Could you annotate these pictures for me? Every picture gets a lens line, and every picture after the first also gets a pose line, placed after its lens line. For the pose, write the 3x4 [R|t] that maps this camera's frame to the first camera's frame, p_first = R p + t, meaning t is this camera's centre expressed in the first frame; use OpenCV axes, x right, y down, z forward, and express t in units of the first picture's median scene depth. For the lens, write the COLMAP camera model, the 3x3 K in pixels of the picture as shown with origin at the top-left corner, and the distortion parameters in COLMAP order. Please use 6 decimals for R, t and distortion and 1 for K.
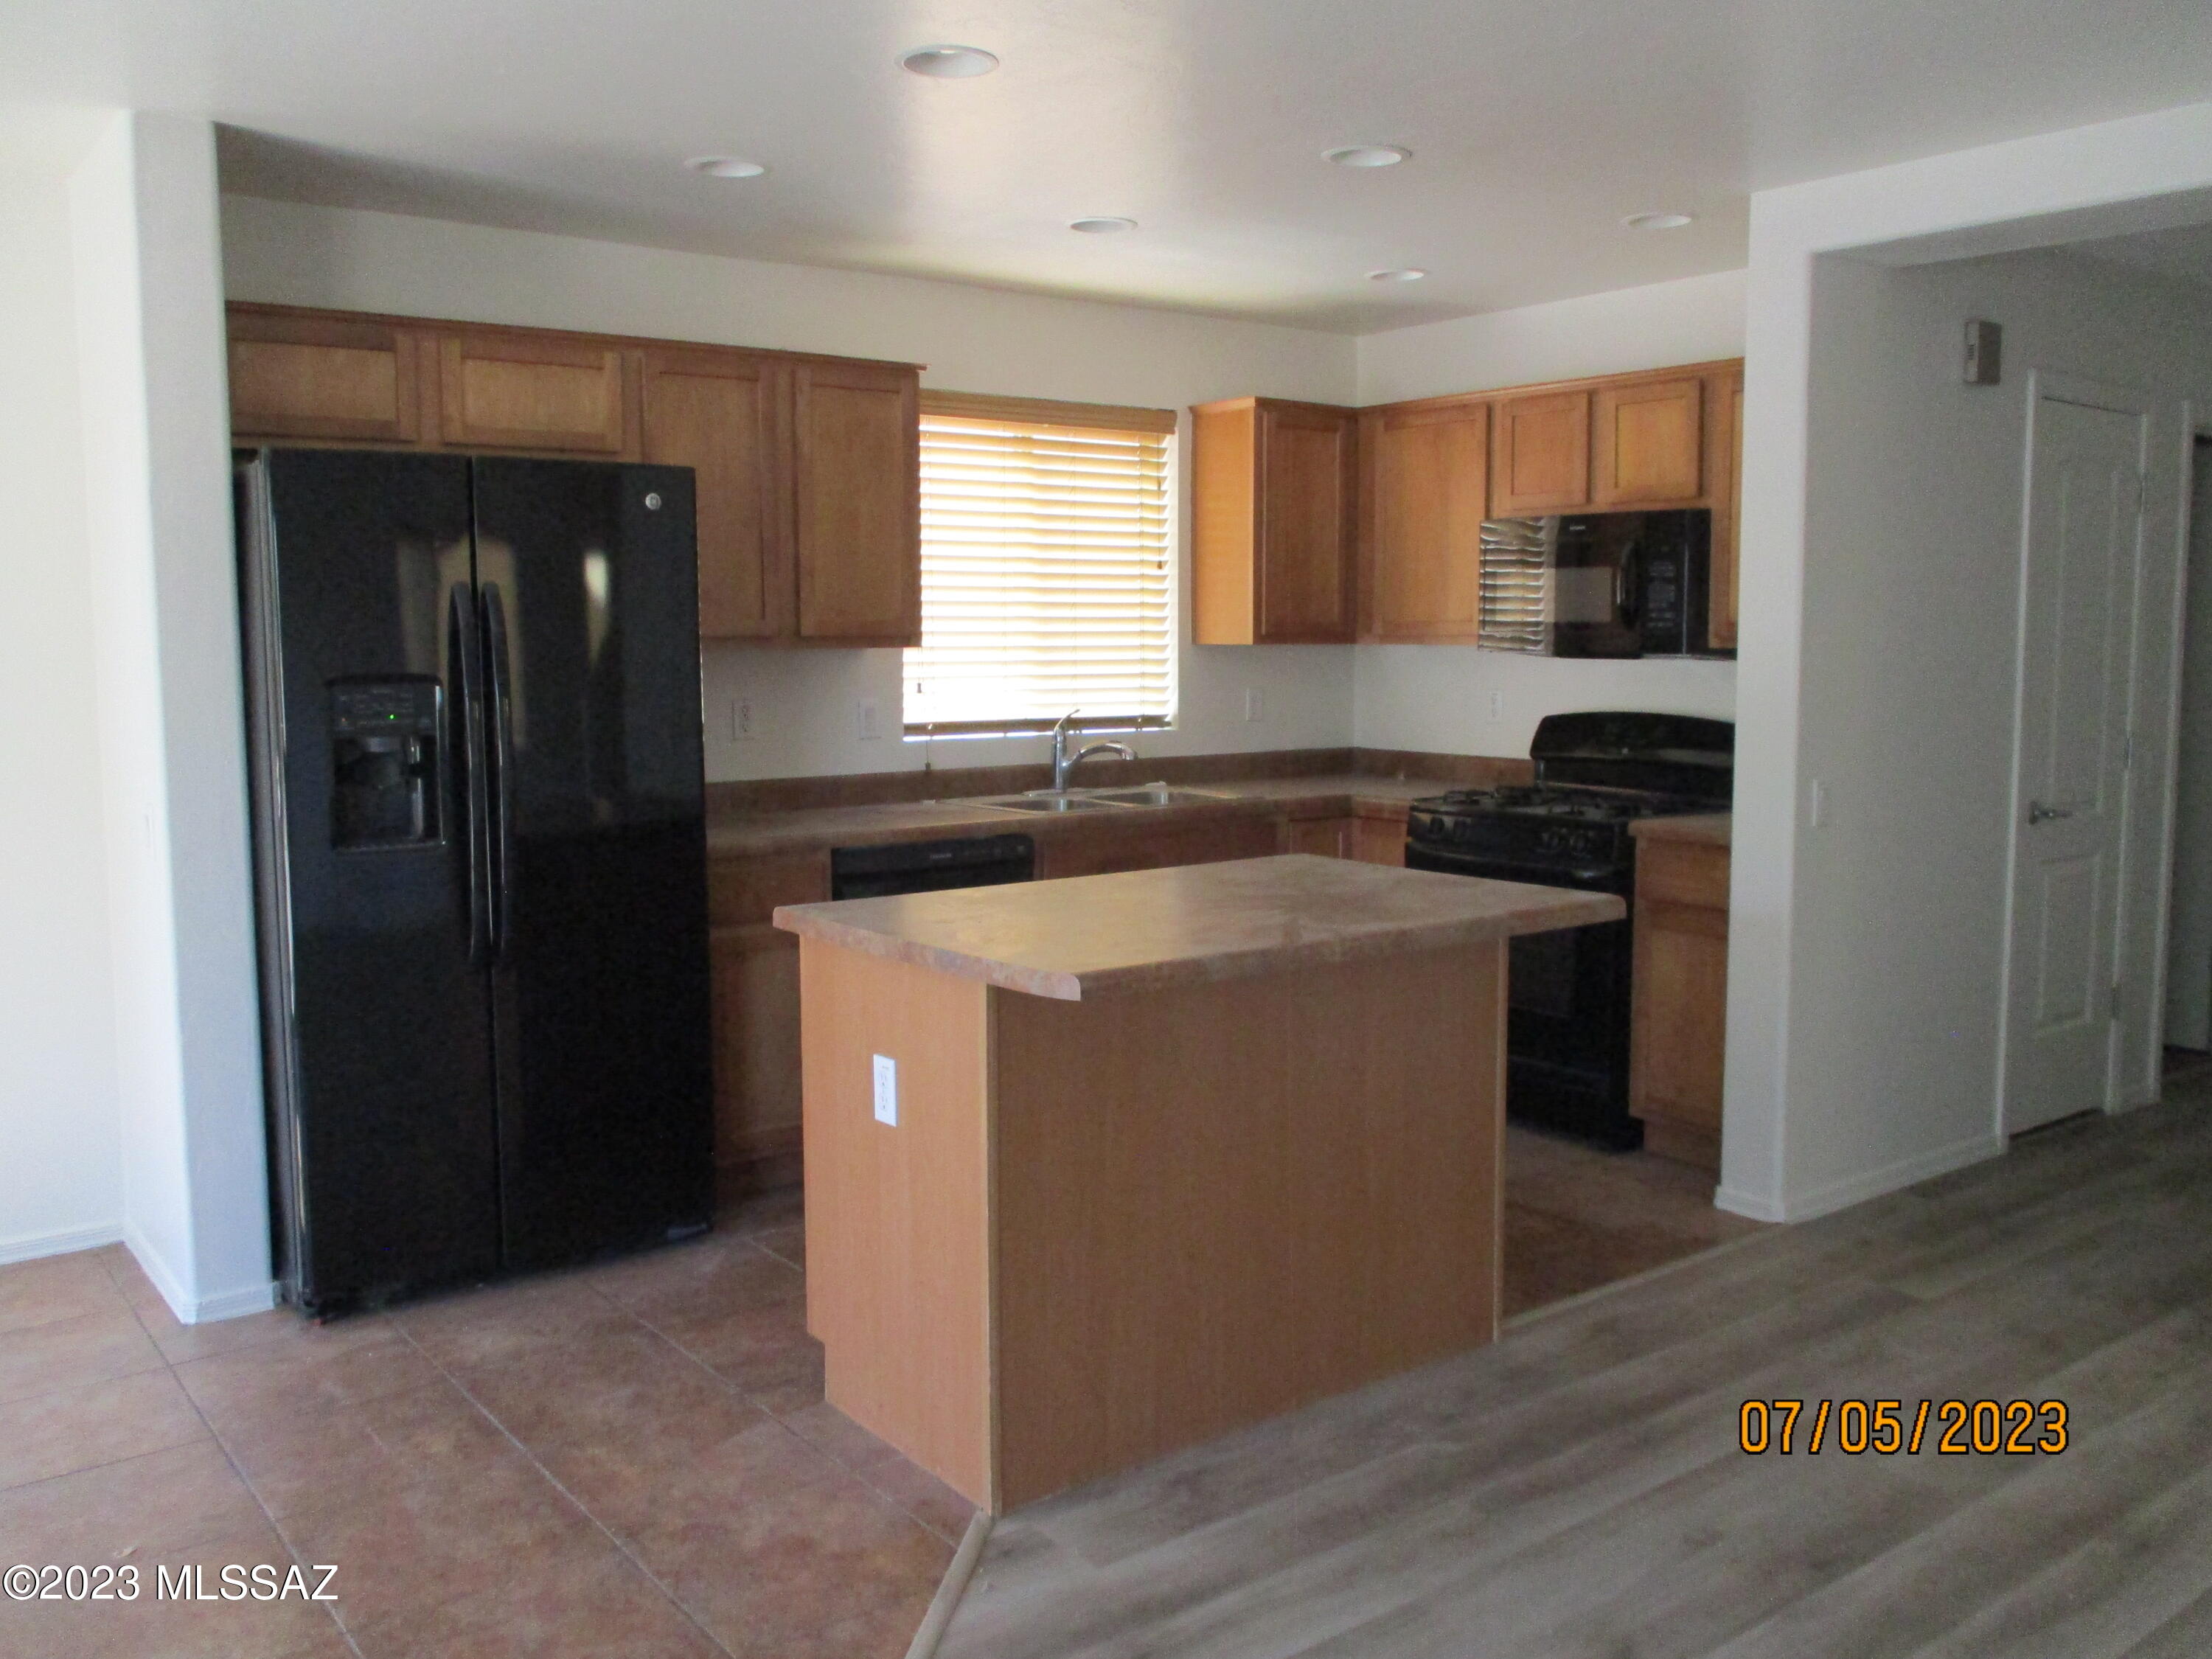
lens RADIAL K [[1856.8, 0, 1121.7], [0, 1856.8, 787.6], [0, 0, 1]] dist [-0.023384, 0.006112]
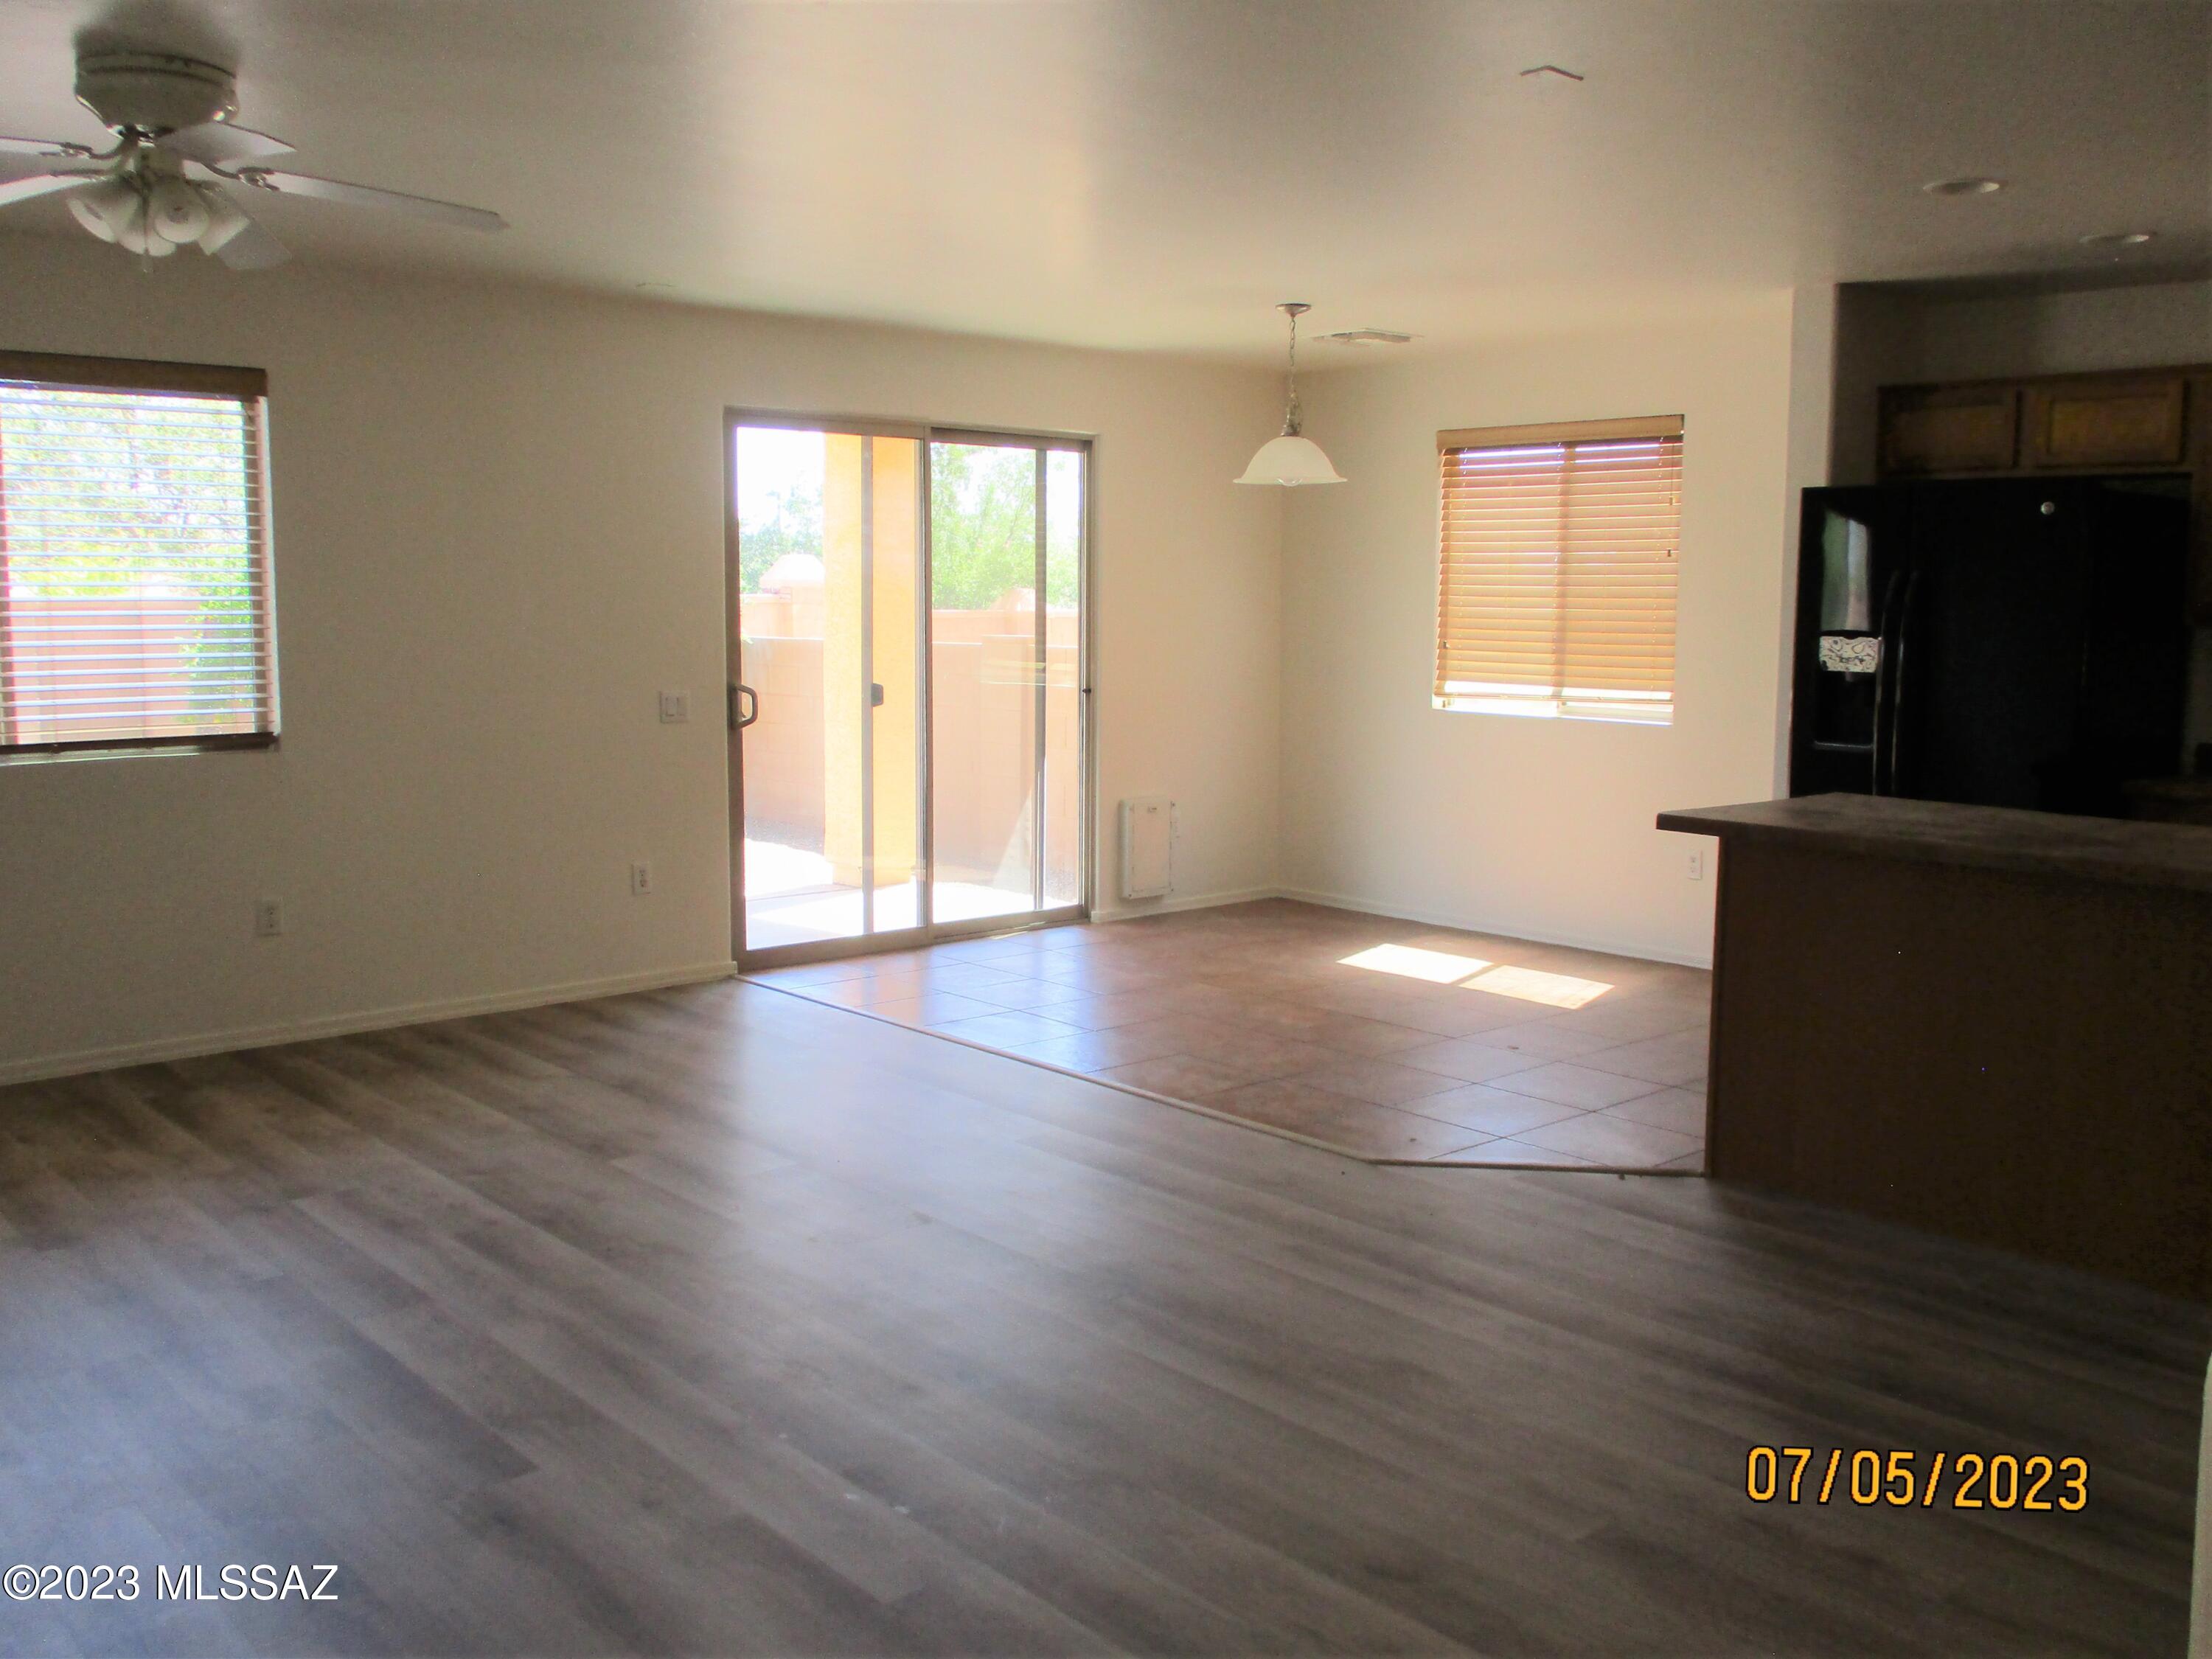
lens RADIAL K [[1938.9, 0, 1109.5], [0, 1938.9, 774.3], [0, 0, 1]] dist [-0.014918, 0.006364]
pose [[0.072140, 0.102137, -0.992151, 1.150262], [-0.097155, 0.990732, 0.094926, -0.035801], [0.992651, 0.089544, 0.081395, 0.262157]]
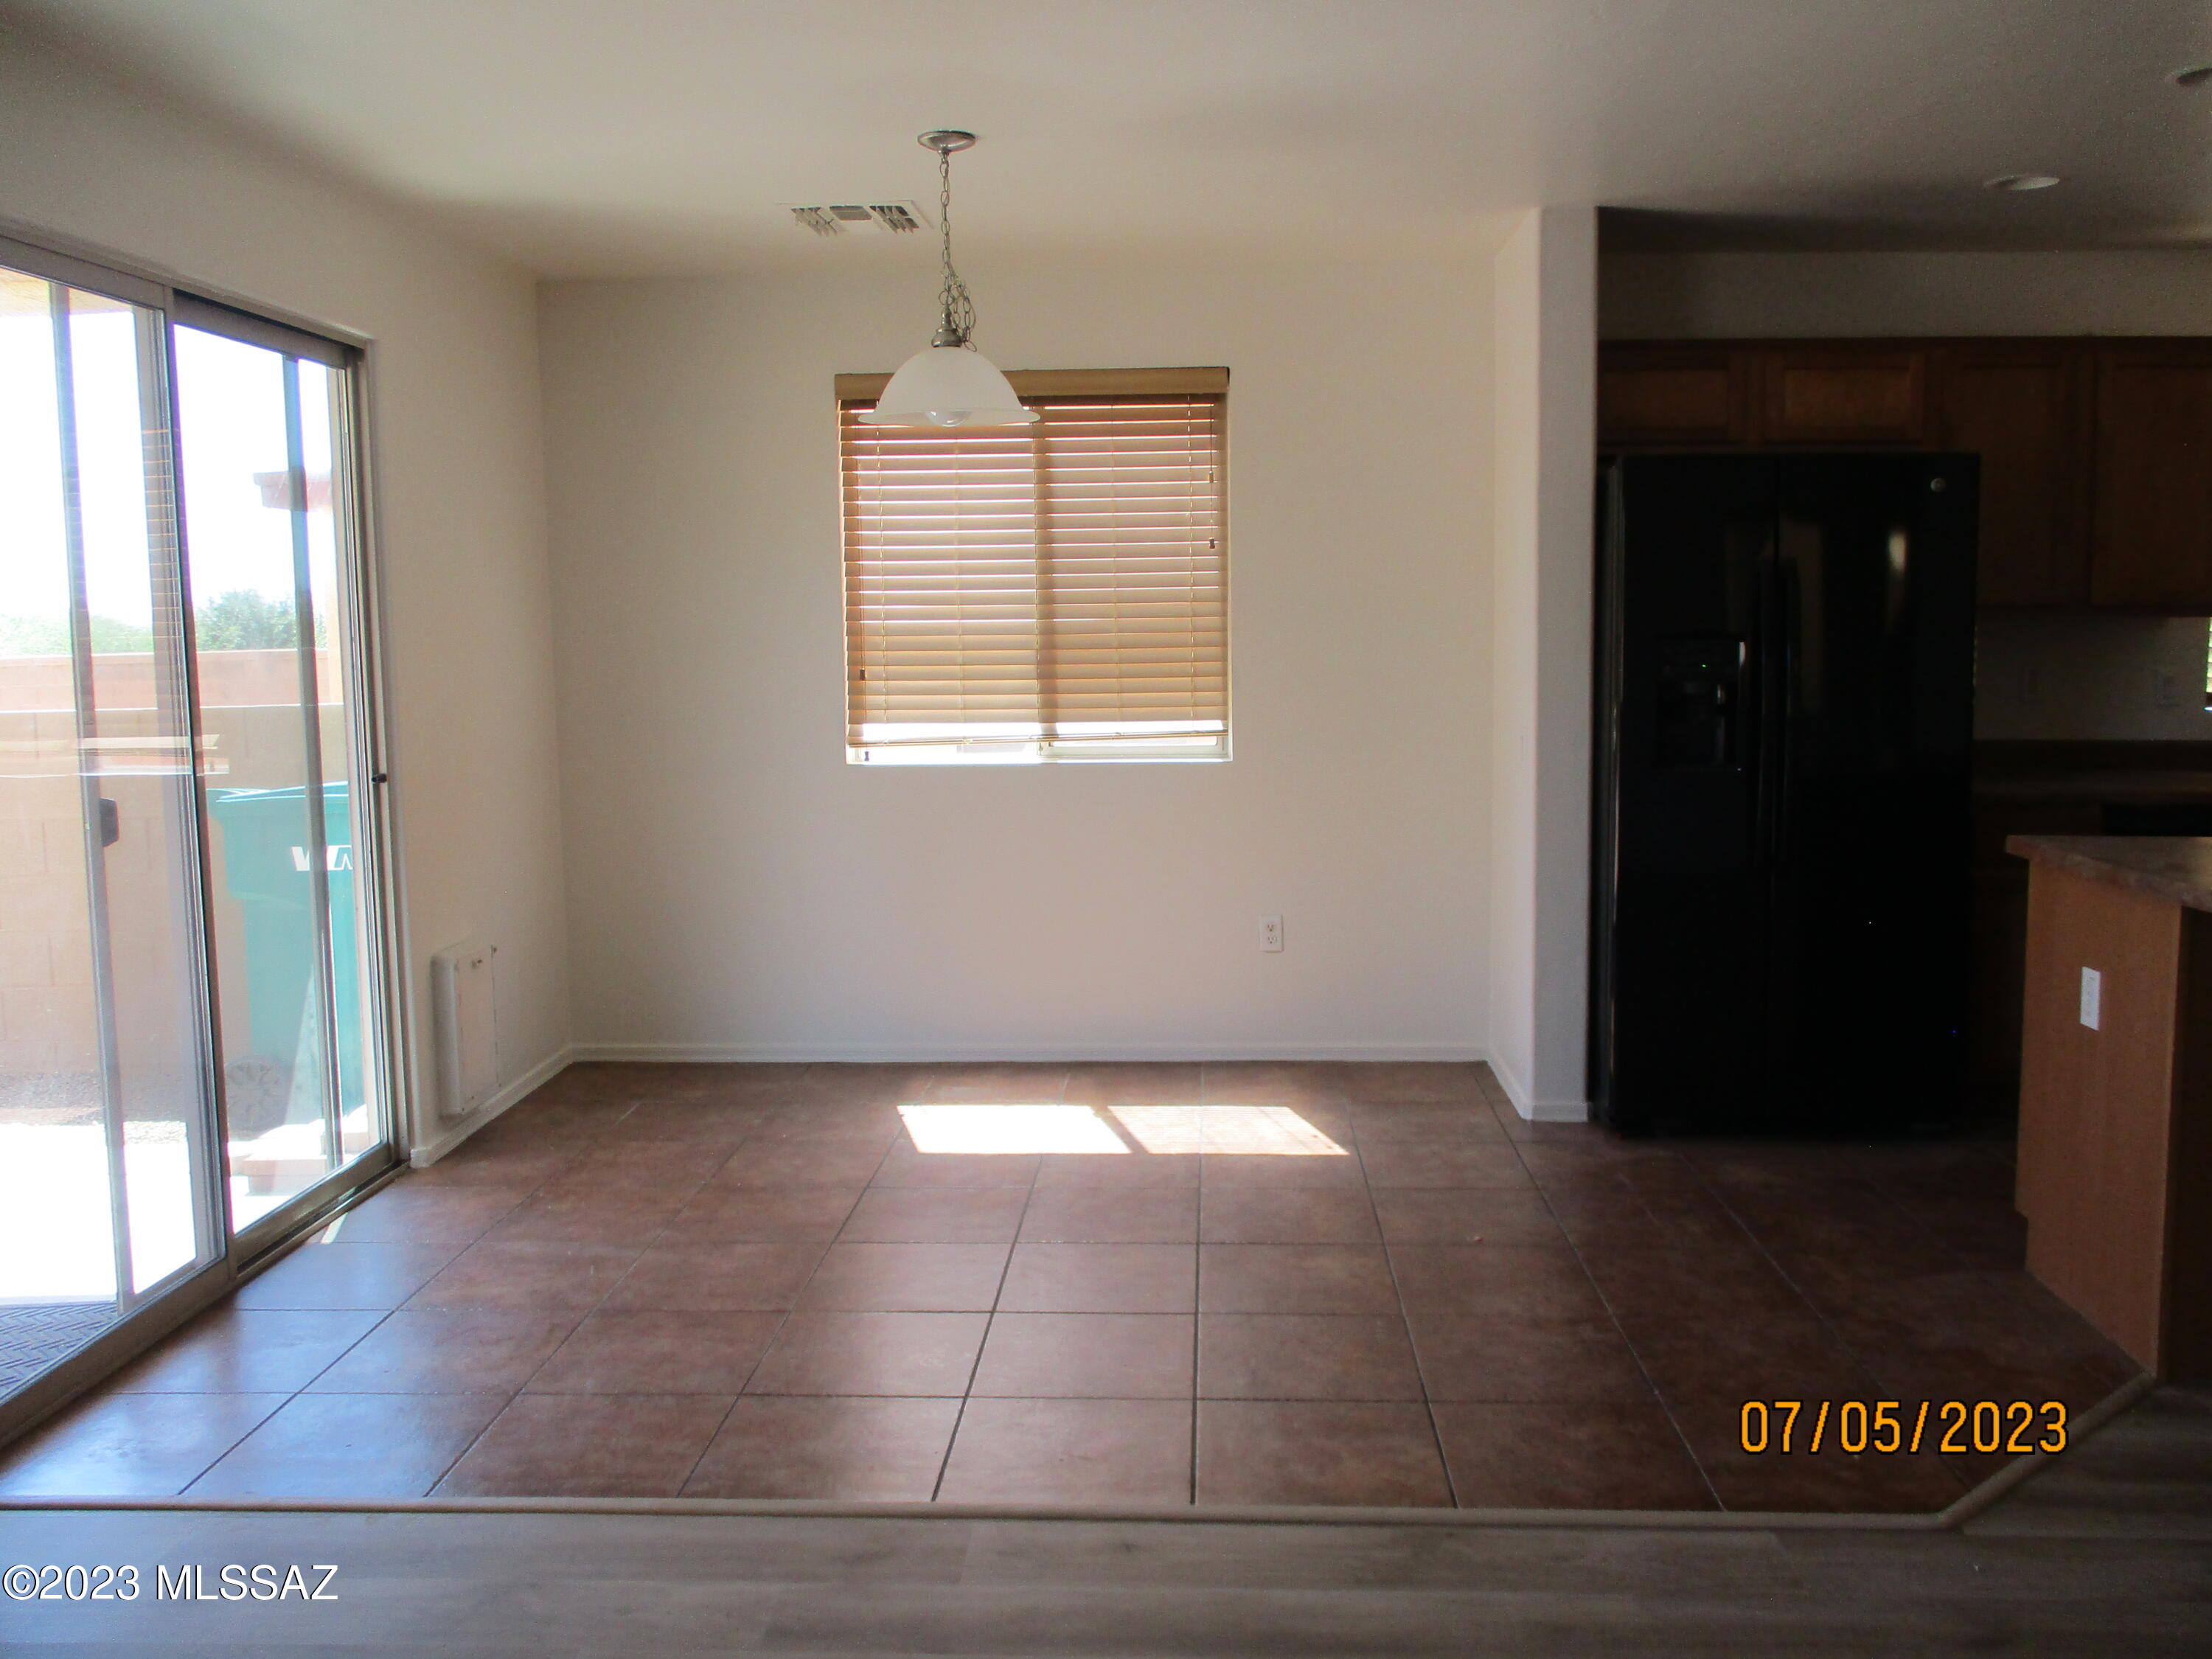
lens RADIAL K [[1856.8, 0, 1121.7], [0, 1856.8, 787.6], [0, 0, 1]] dist [-0.023384, 0.006112]
pose [[0.762548, 0.060419, -0.644104, 0.117670], [-0.051405, 0.998140, 0.032770, 0.022352], [0.644886, 0.008122, 0.764236, -0.212073]]
